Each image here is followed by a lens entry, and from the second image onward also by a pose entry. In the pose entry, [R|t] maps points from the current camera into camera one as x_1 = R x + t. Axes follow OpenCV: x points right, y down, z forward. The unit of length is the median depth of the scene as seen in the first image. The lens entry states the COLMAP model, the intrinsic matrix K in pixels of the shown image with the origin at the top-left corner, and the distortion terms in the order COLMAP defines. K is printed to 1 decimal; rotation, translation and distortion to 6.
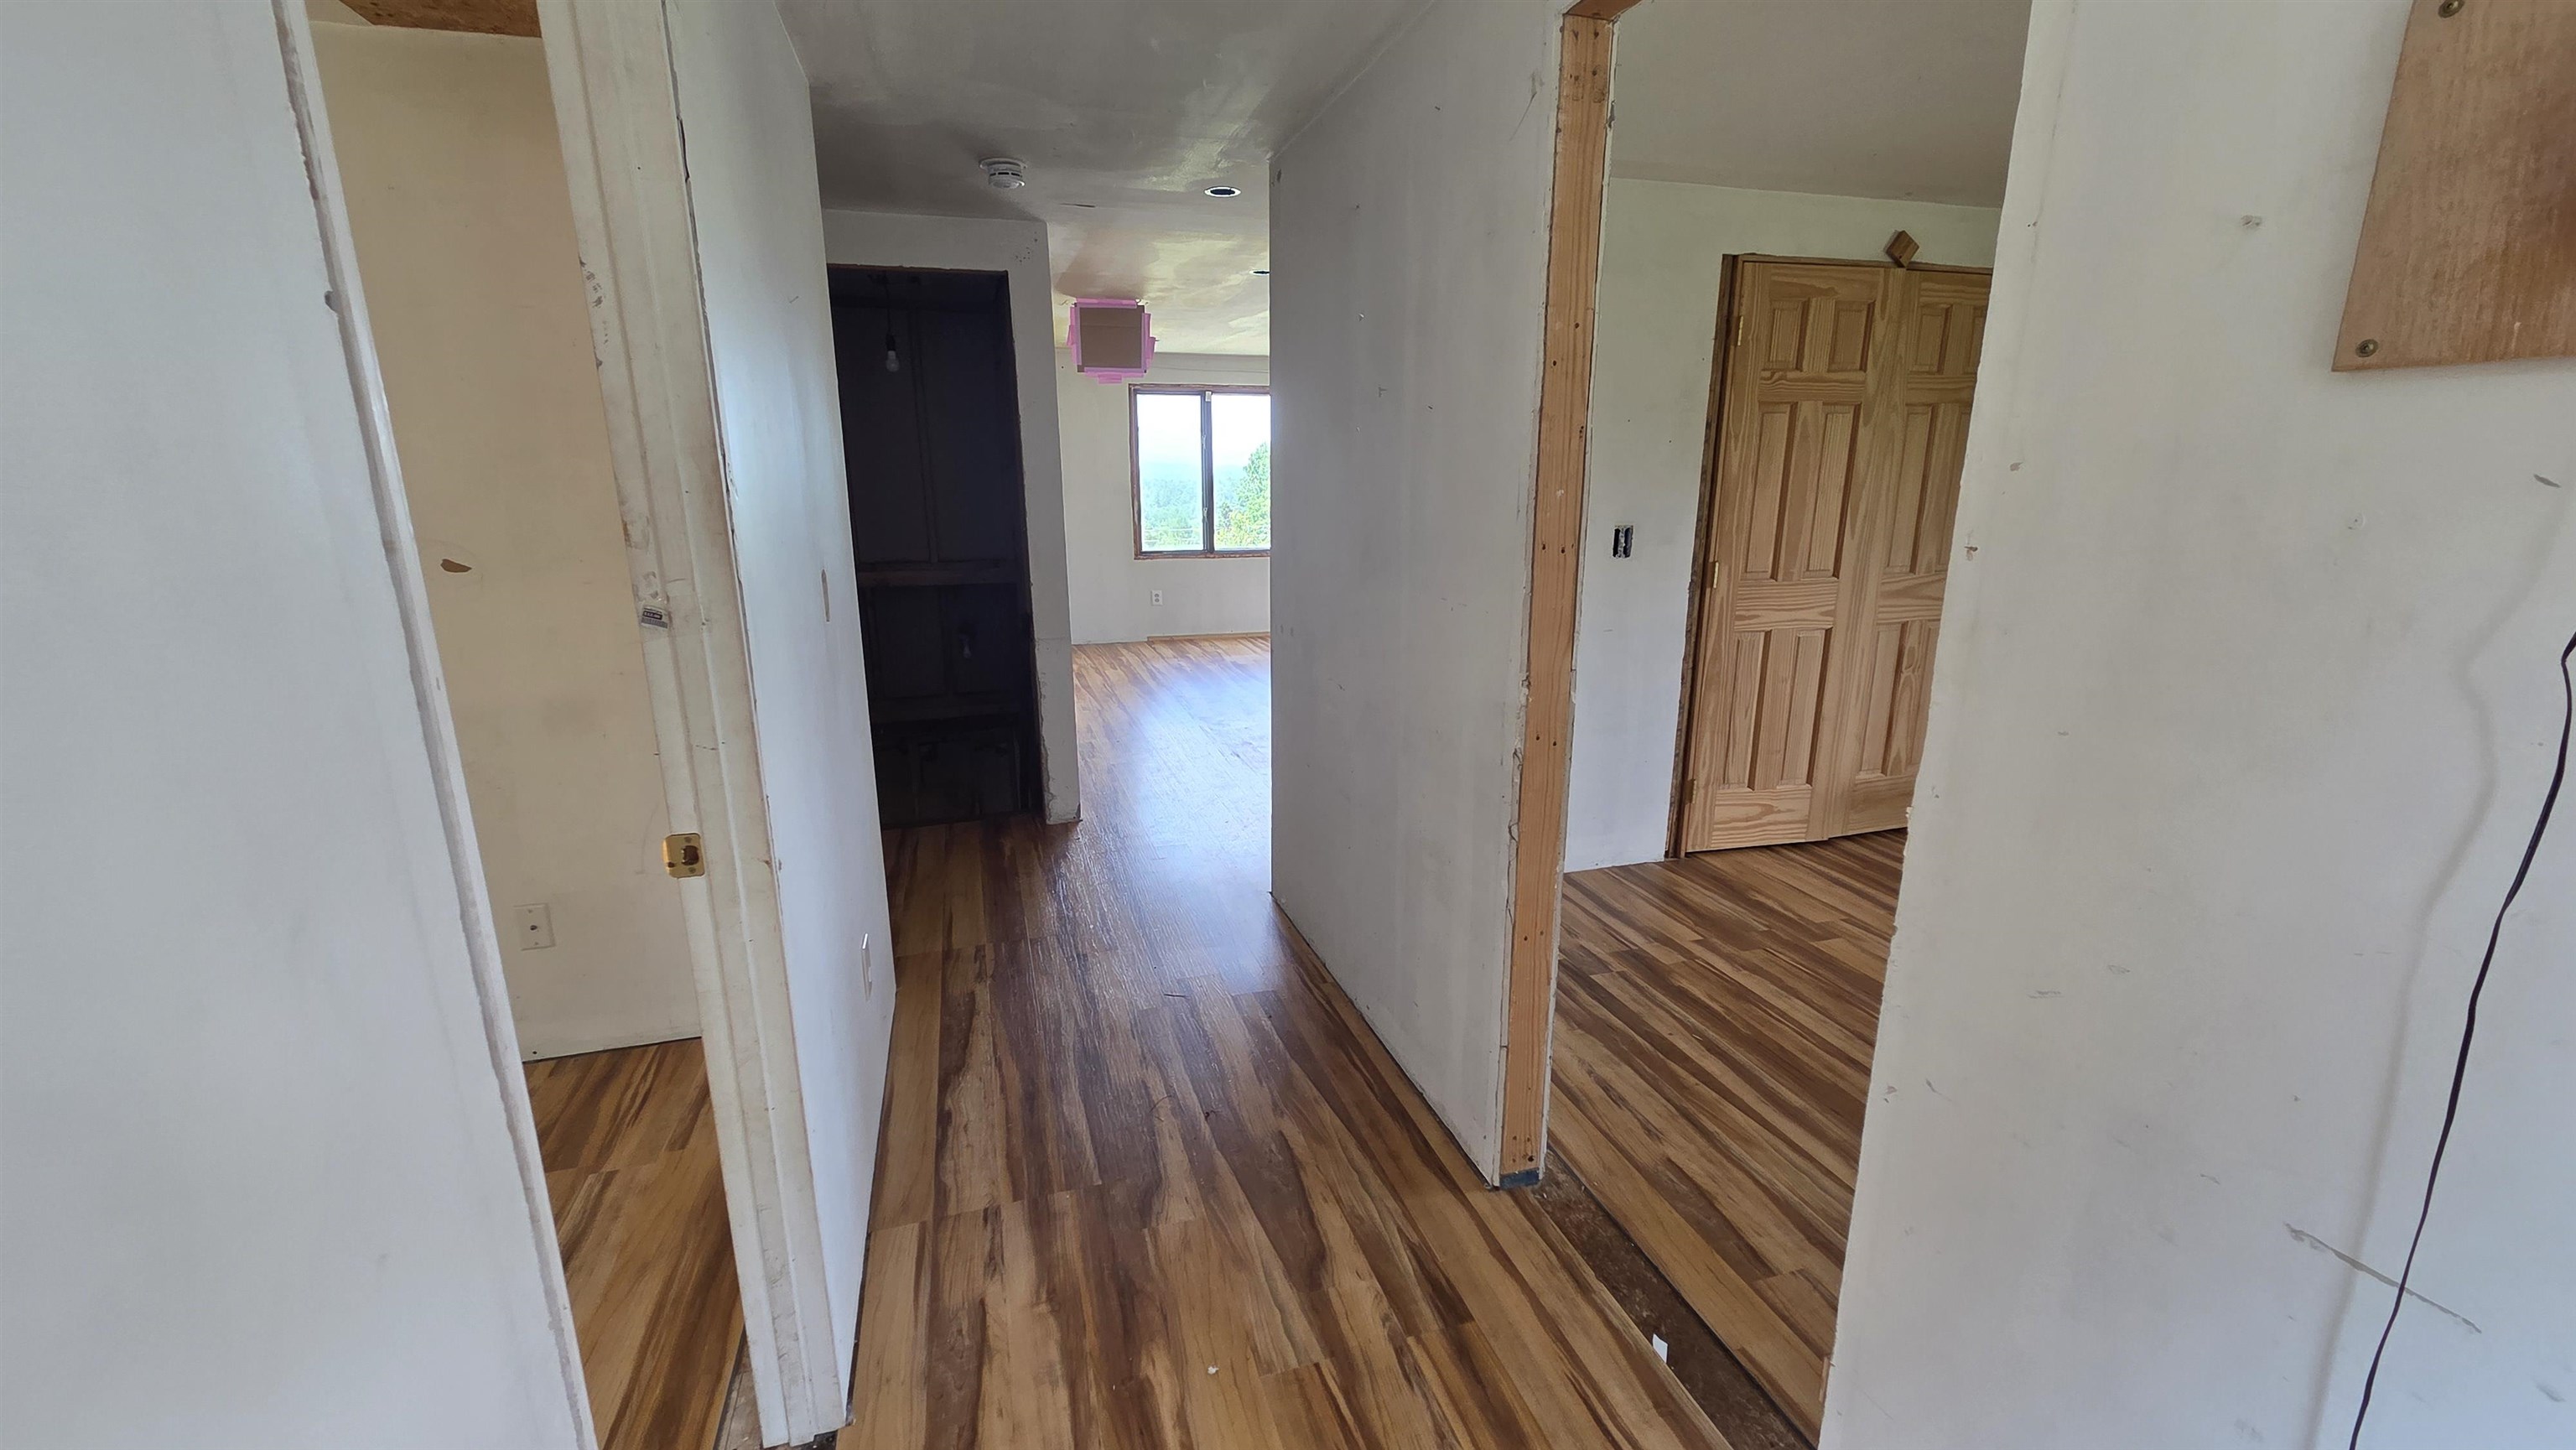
lens RADIAL K [[1050.5, 0, 1281.4], [0, 1050.5, 738.4], [0, 0, 1]] dist [0.003502, 0.000192]
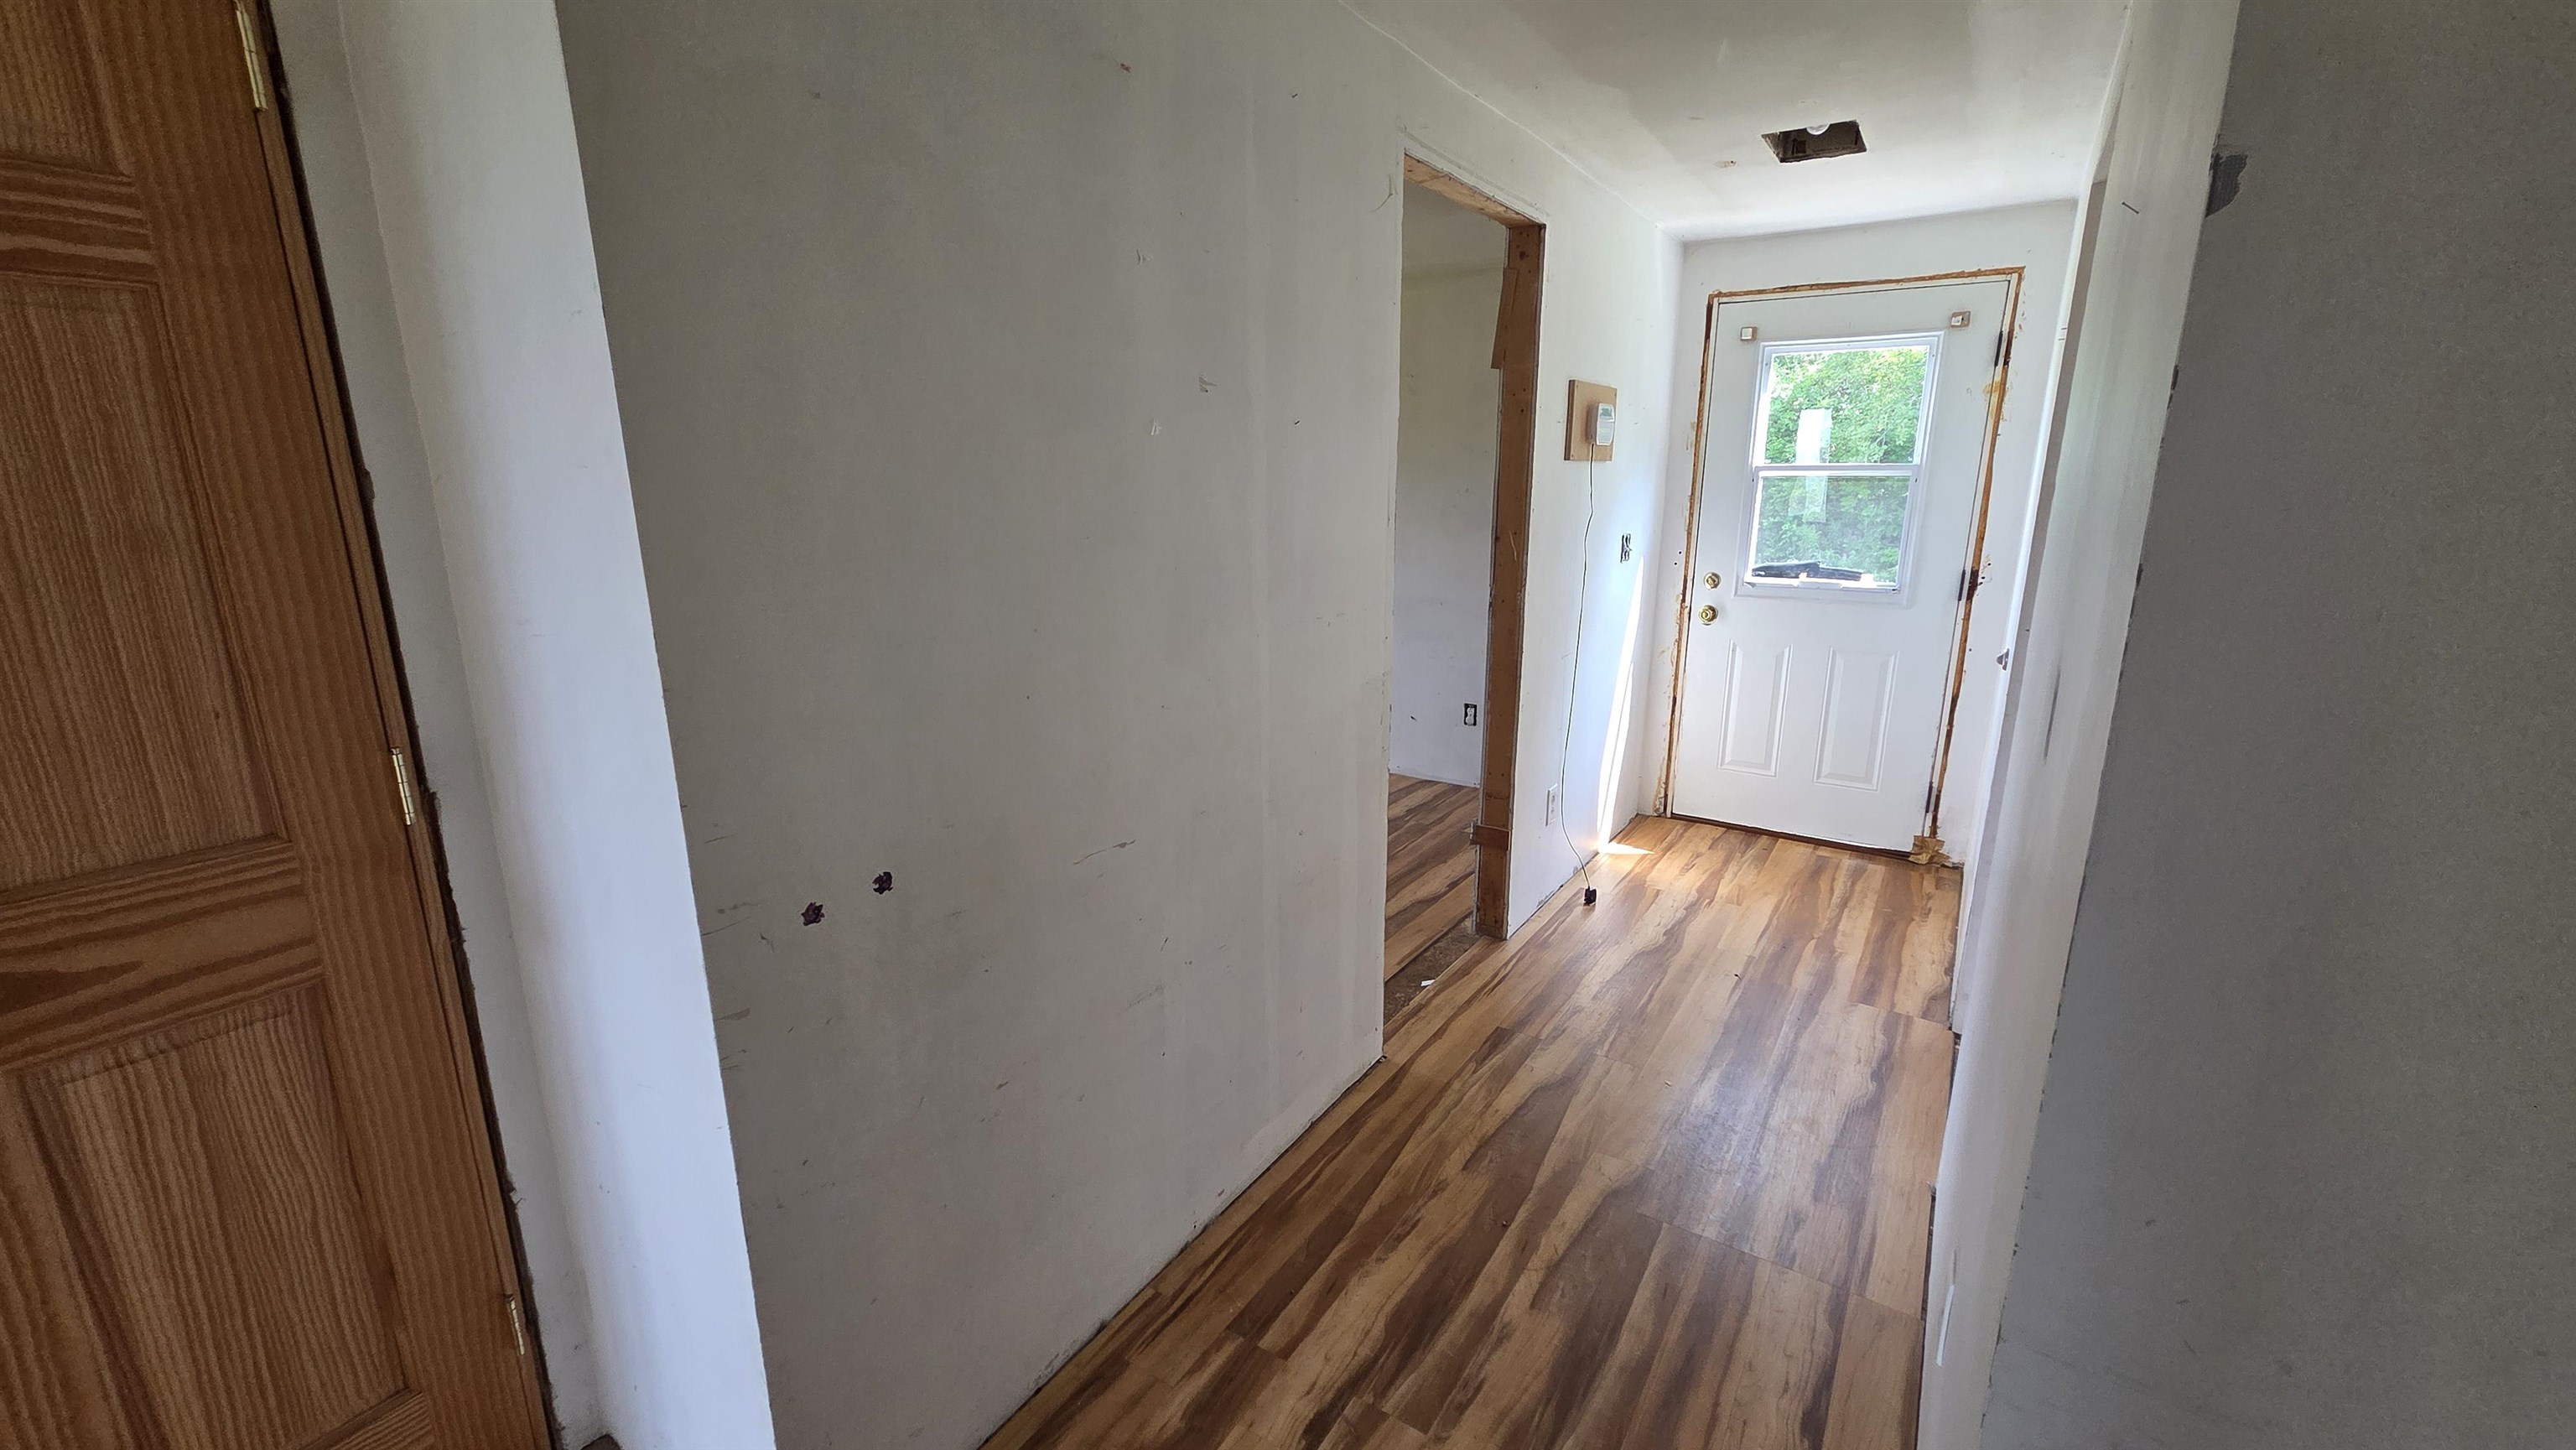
lens RADIAL K [[1050.5, 0, 1287.6], [0, 1050.5, 733.5], [0, 0, 1]] dist [0.003502, 0.000192]
pose [[-0.644373, -0.185180, 0.741952, -0.608516], [0.191608, 0.900190, 0.391082, -0.447697], [-0.740318, 0.394166, -0.544576, 1.673771]]
